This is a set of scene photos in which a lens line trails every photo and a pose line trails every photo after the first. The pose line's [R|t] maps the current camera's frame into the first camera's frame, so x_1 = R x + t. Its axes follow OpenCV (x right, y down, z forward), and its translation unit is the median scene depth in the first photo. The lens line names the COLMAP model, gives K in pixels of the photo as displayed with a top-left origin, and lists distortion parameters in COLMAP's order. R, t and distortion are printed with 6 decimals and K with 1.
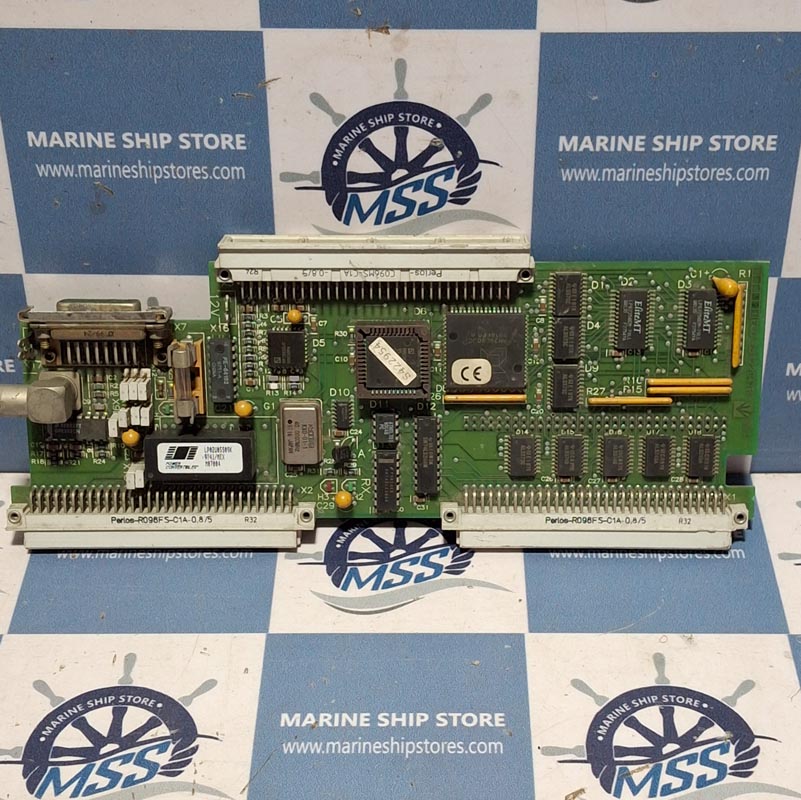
lens RADIAL K [[1647.8, 0, 408.3], [0, 1647.8, 418.3], [0, 0, 1]] dist [0.192236, 0.000000]
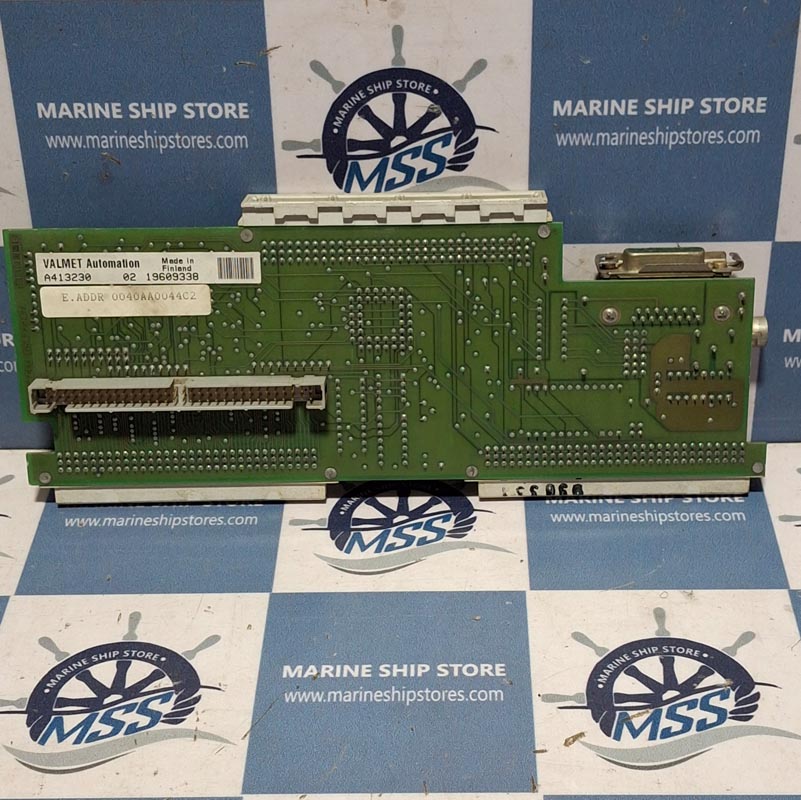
lens RADIAL K [[1647.8, 0, 409.0], [0, 1647.8, 396.8], [0, 0, 1]] dist [0.192236, 0.000000]
pose [[0.999827, -0.008556, -0.016512, 0.017365], [0.007433, 0.997729, -0.066946, 0.081567], [0.017047, 0.066812, 0.997620, -0.013109]]
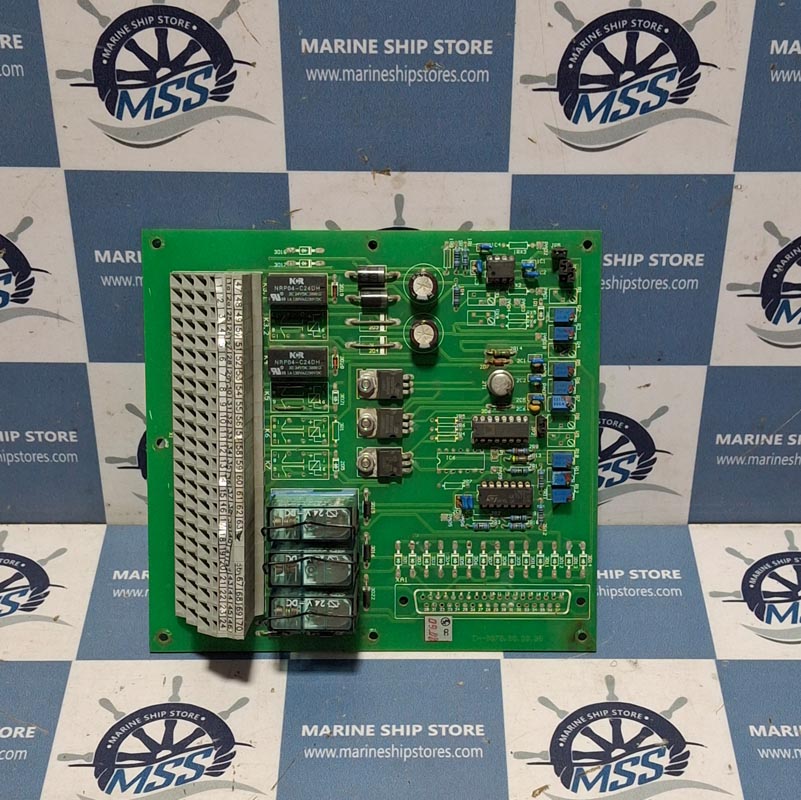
lens RADIAL K [[1647.8, 0, 402.9], [0, 1647.8, 421.6], [0, 0, 1]] dist [0.192236, 0.000000]
pose [[0.999958, -0.000618, 0.009094, -0.012862], [0.000674, 0.999981, -0.006204, -0.038641], [-0.009090, 0.006210, 0.999939, -0.226359]]
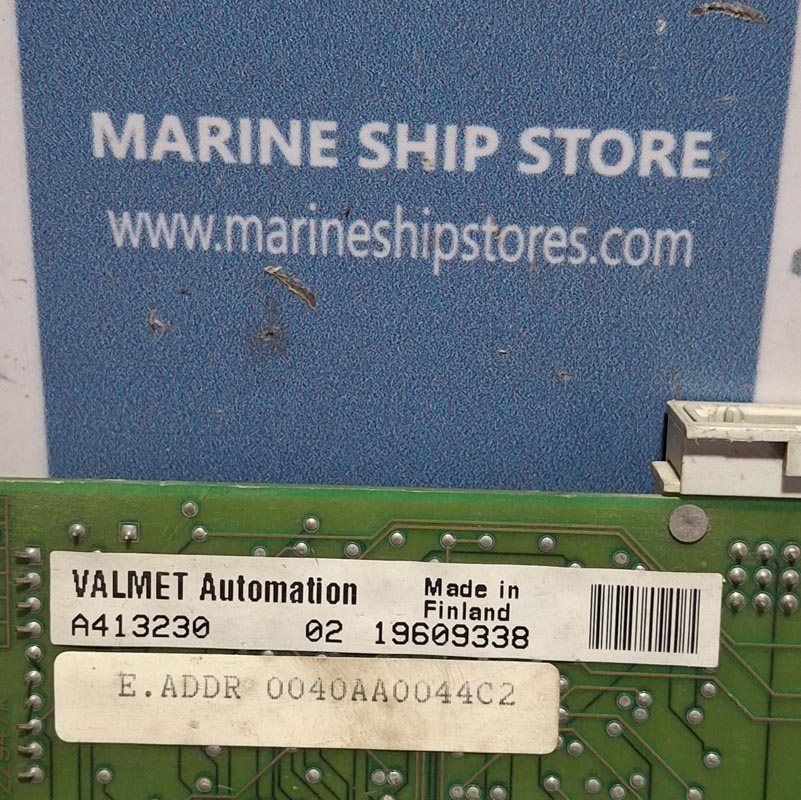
lens RADIAL K [[1647.8, 0, 402.8], [0, 1647.8, 394.3], [0, 0, 1]] dist [0.192236, 0.000000]
pose [[0.999245, 0.032804, -0.020813, -0.156341], [-0.036356, 0.978433, -0.203340, -0.045928], [0.013694, 0.203943, 0.978887, 0.683199]]
